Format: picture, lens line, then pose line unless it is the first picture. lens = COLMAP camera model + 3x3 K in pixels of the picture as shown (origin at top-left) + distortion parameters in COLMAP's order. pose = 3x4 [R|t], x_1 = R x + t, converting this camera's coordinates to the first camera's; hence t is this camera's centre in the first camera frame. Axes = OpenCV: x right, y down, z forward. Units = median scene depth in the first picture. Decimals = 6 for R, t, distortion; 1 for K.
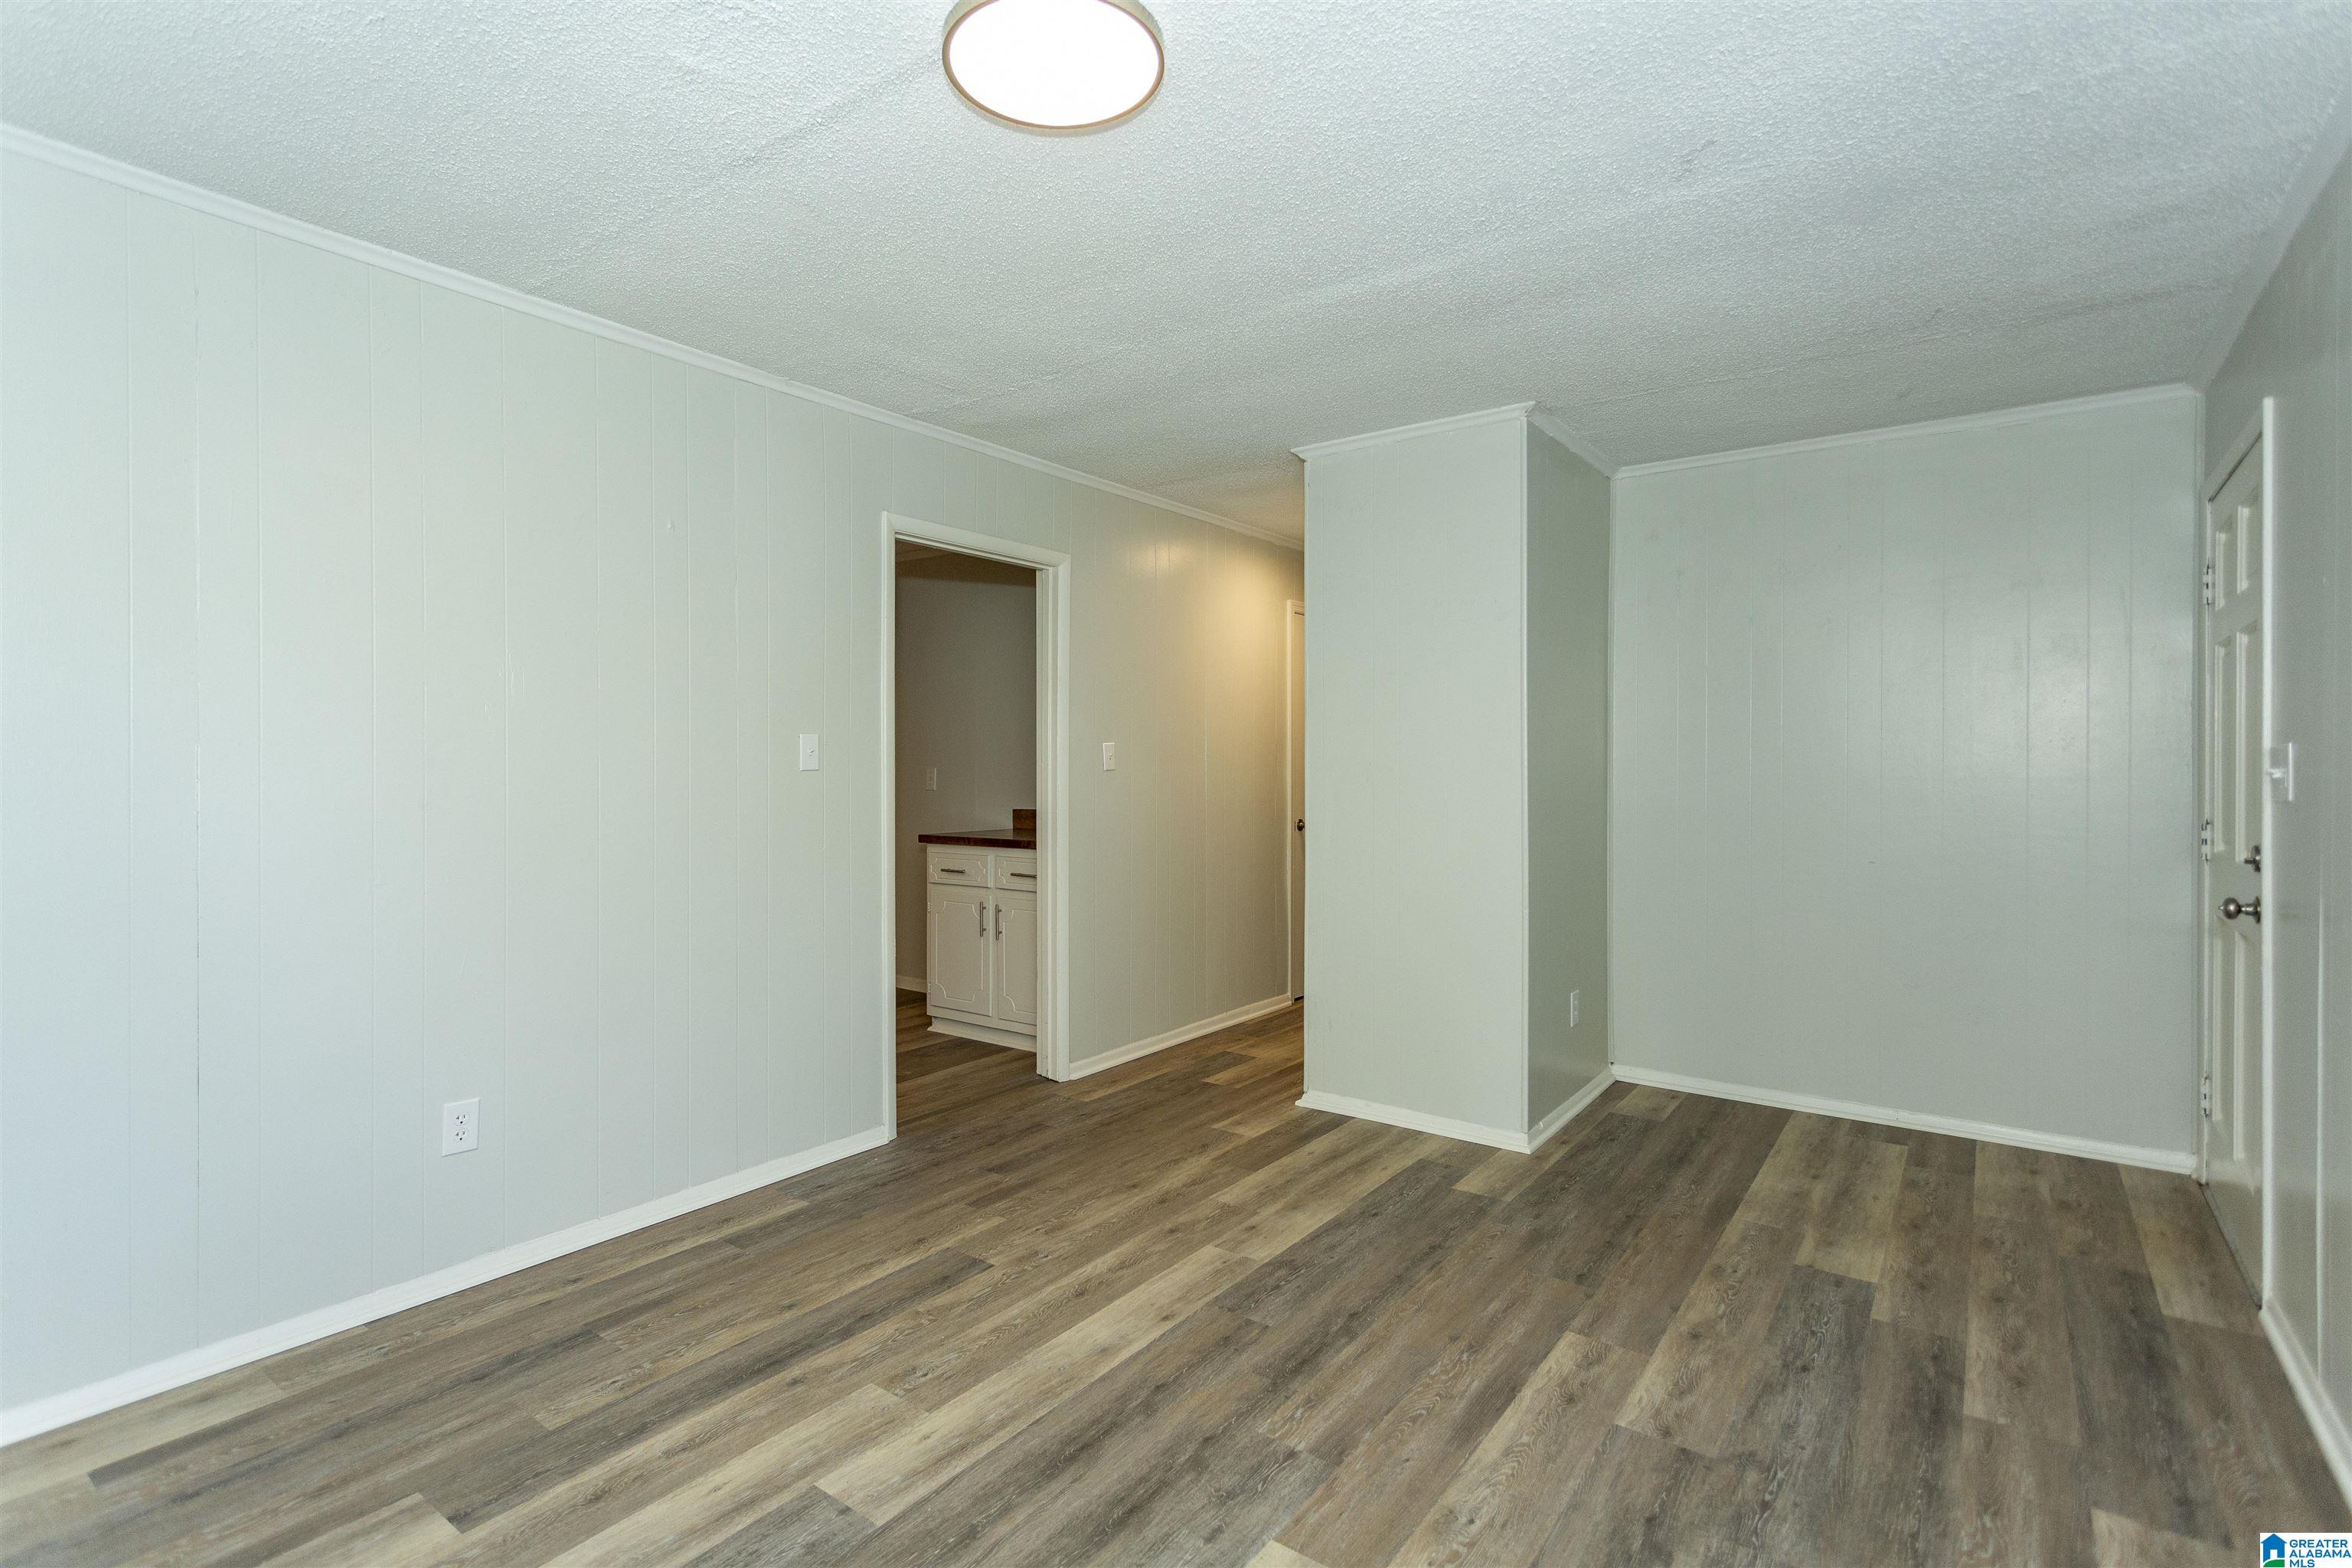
lens RADIAL K [[1118.1, 0, 1172.7], [0, 1118.1, 775.9], [0, 0, 1]] dist [0.001086, 0.001236]
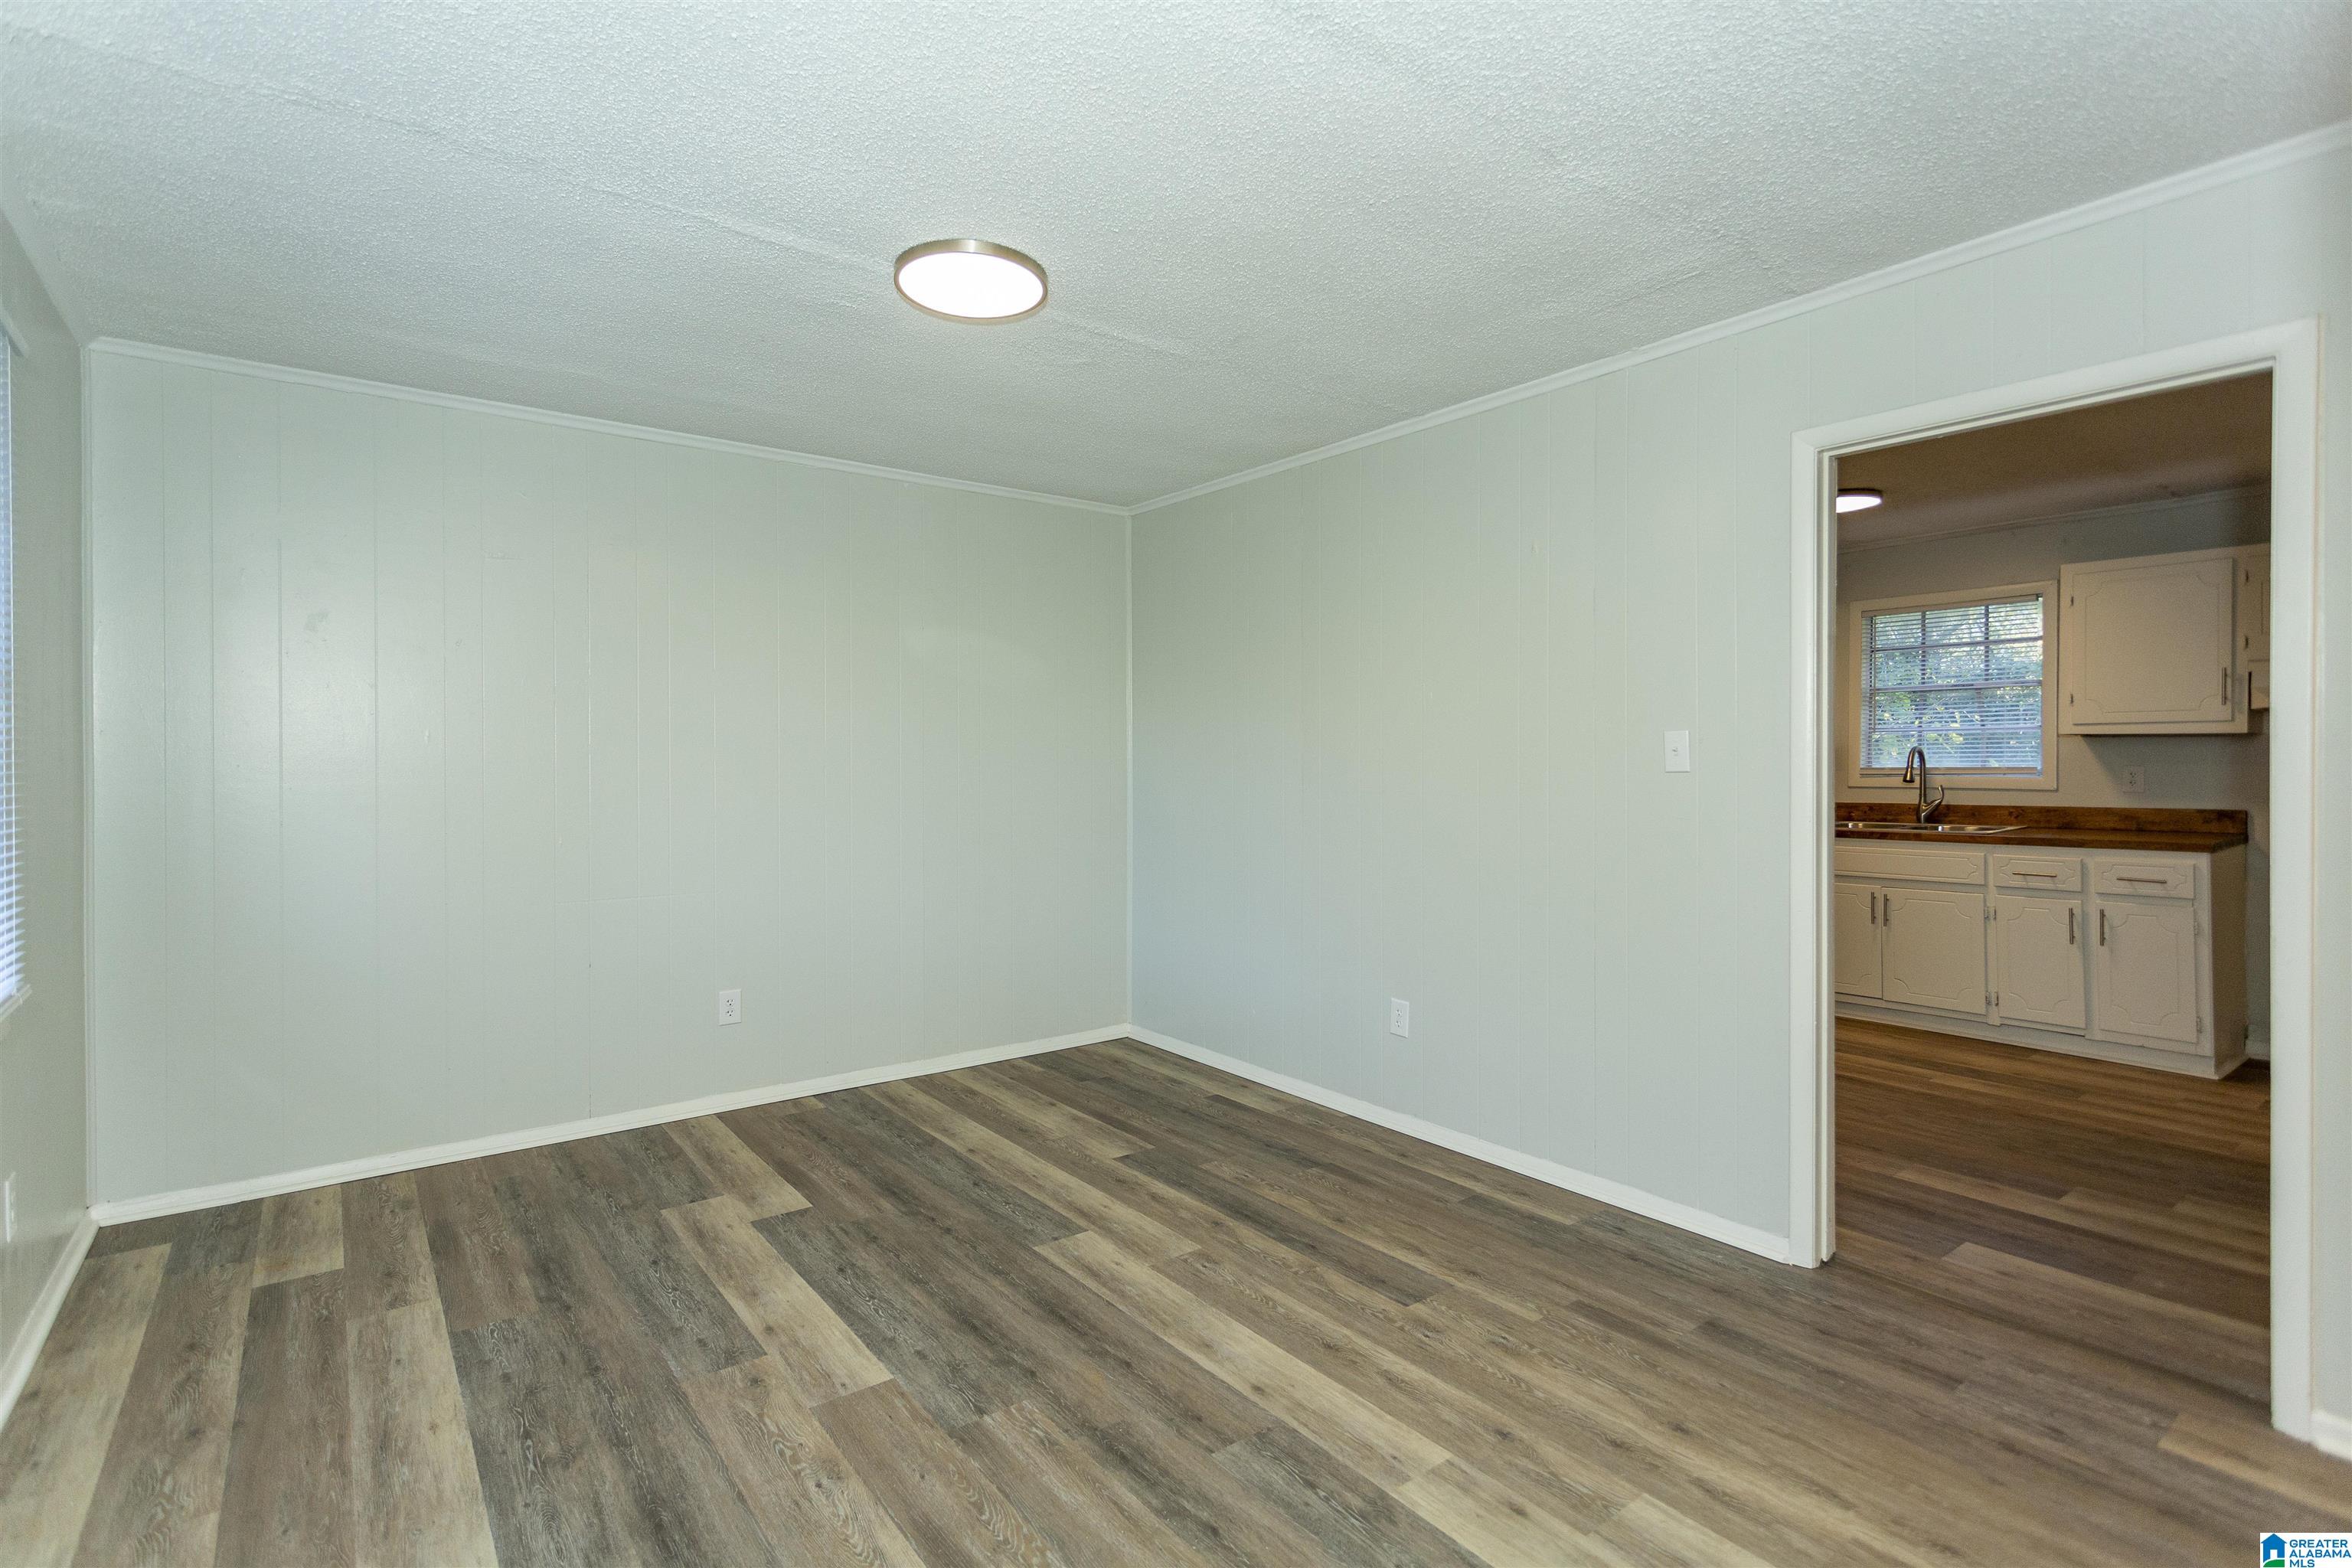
lens RADIAL K [[1118.1, 0, 1144.5], [0, 1118.1, 764.0], [0, 0, 1]] dist [0.001086, 0.001236]
pose [[-0.301351, 0.000303, -0.953513, 0.815077], [-0.009743, 0.999947, 0.003397, -0.009434], [0.953464, 0.010314, -0.301332, 1.112077]]
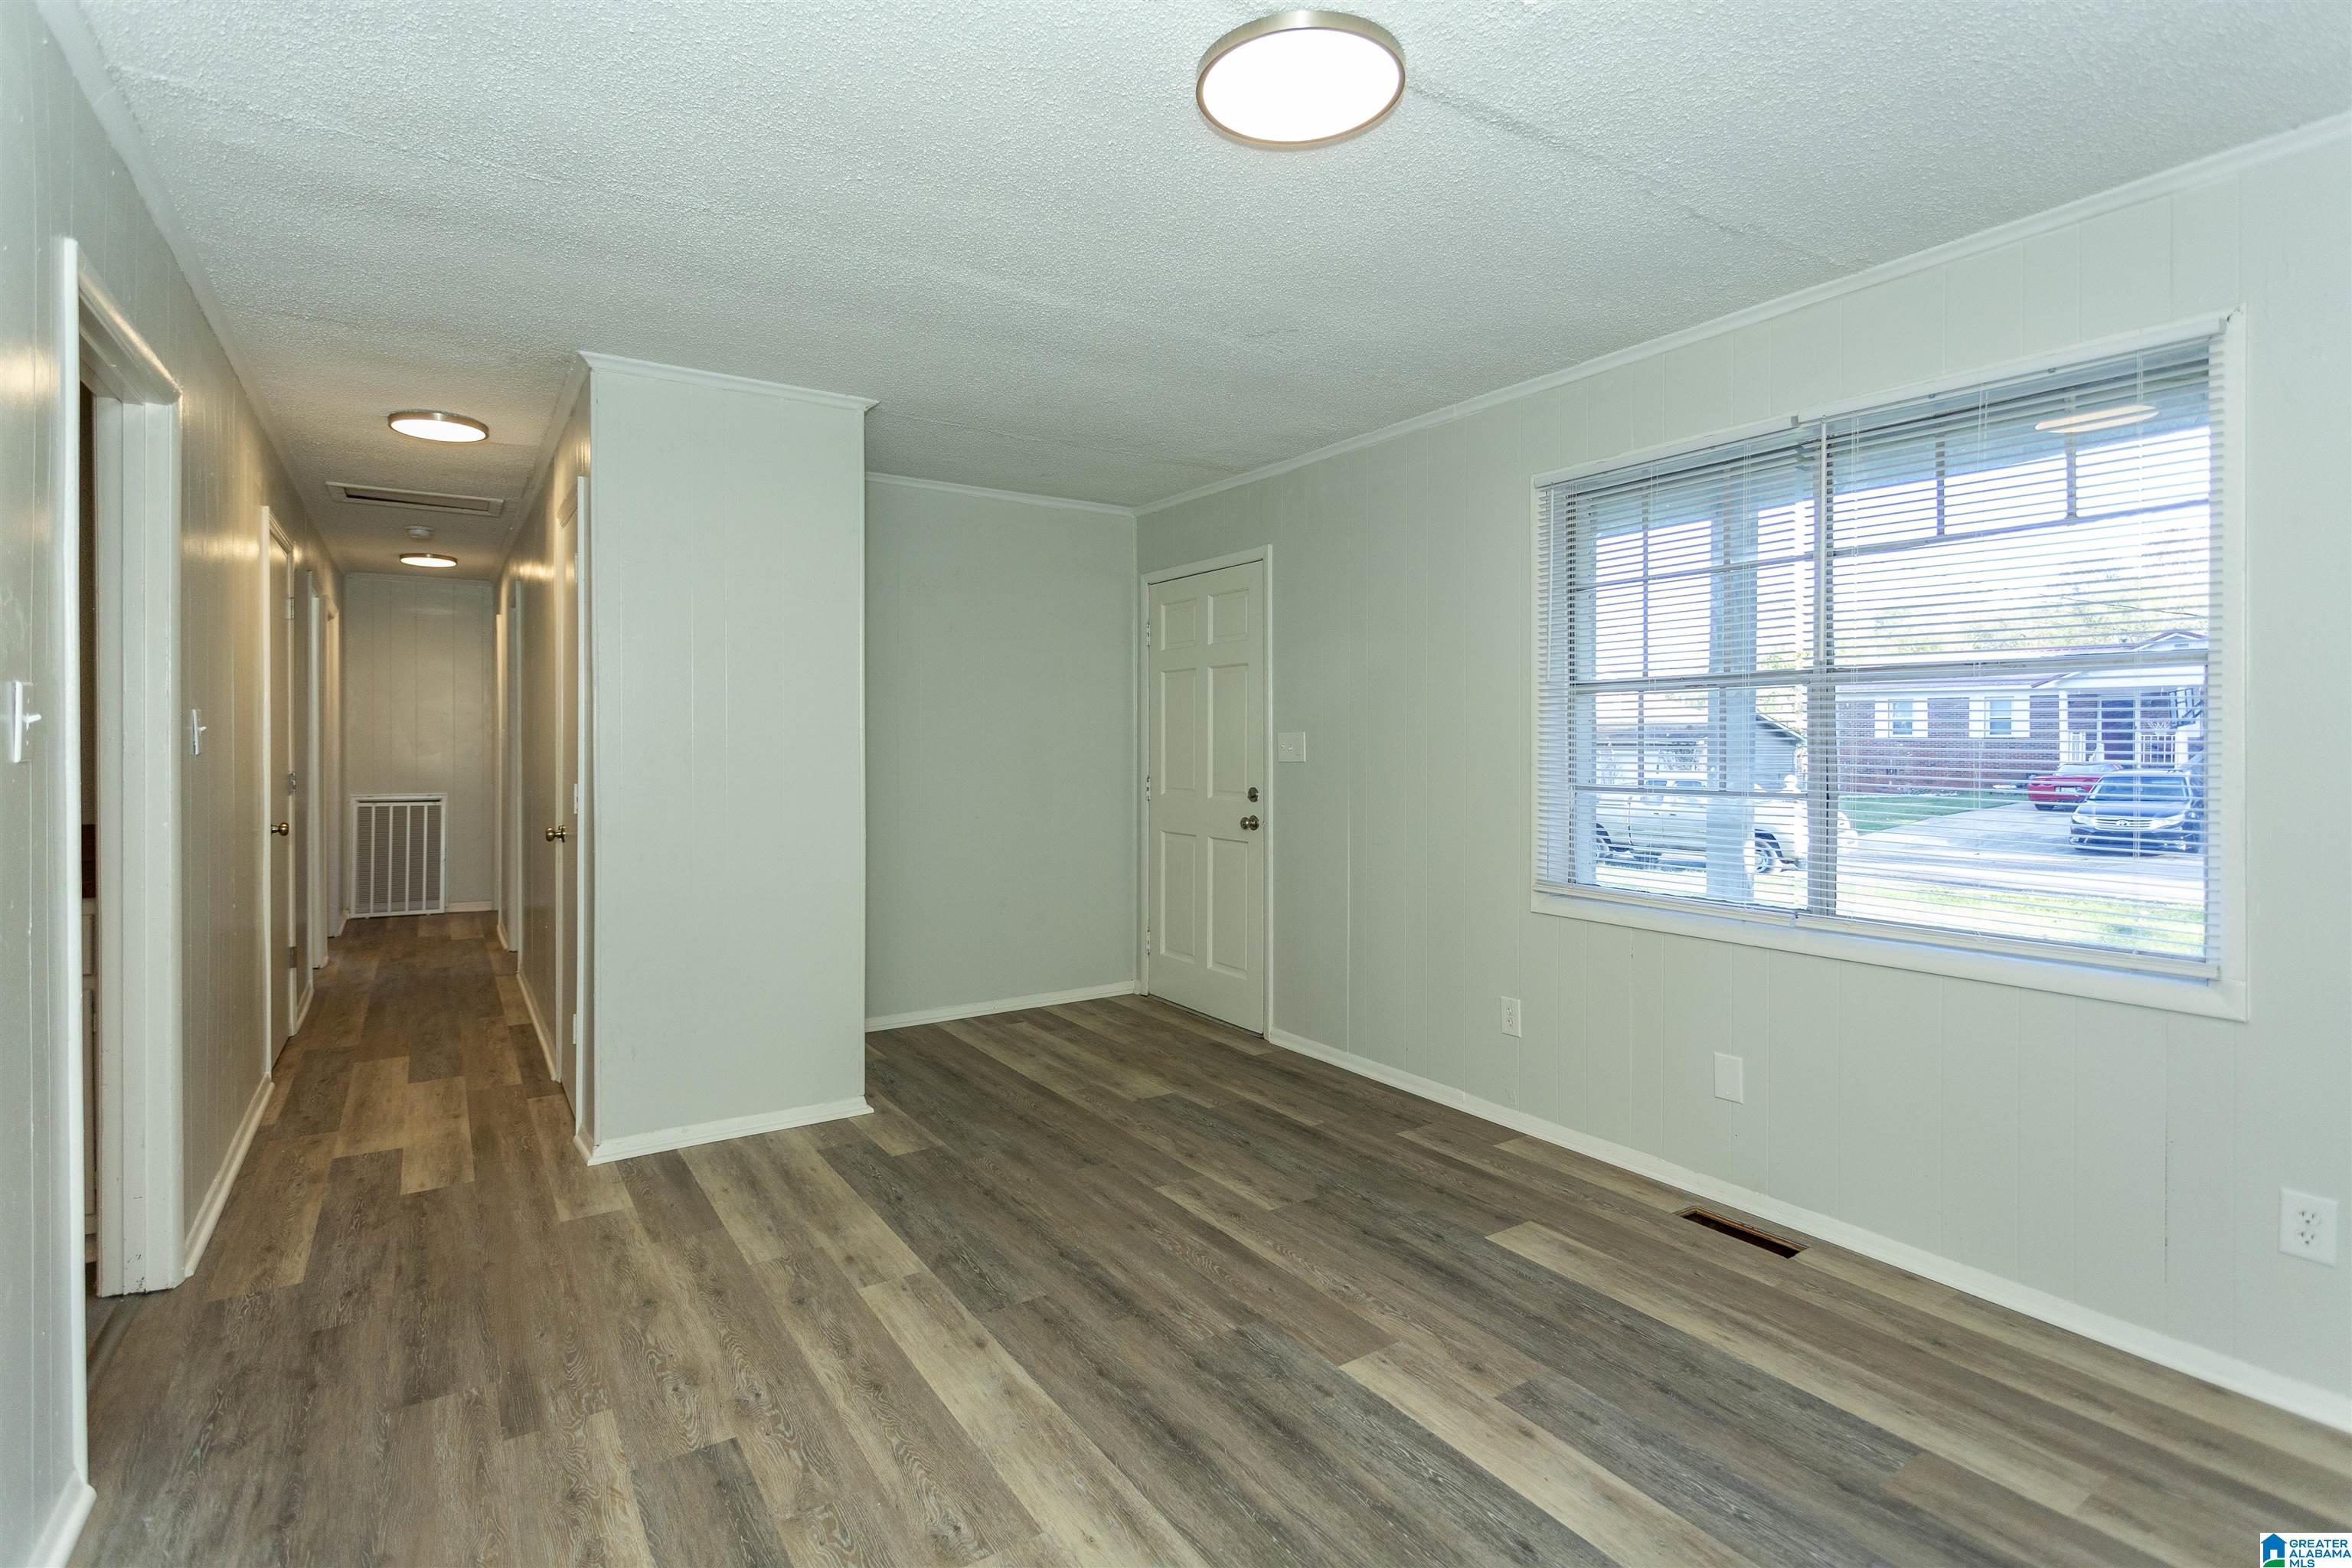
lens RADIAL K [[1118.1, 0, 1177.7], [0, 1118.1, 735.5], [0, 0, 1]] dist [0.001086, 0.001236]
pose [[0.334706, 0.003505, 0.942316, -0.777538], [0.008739, 0.999939, -0.006823, -0.008755], [-0.942282, 0.010519, 0.334655, 0.504361]]
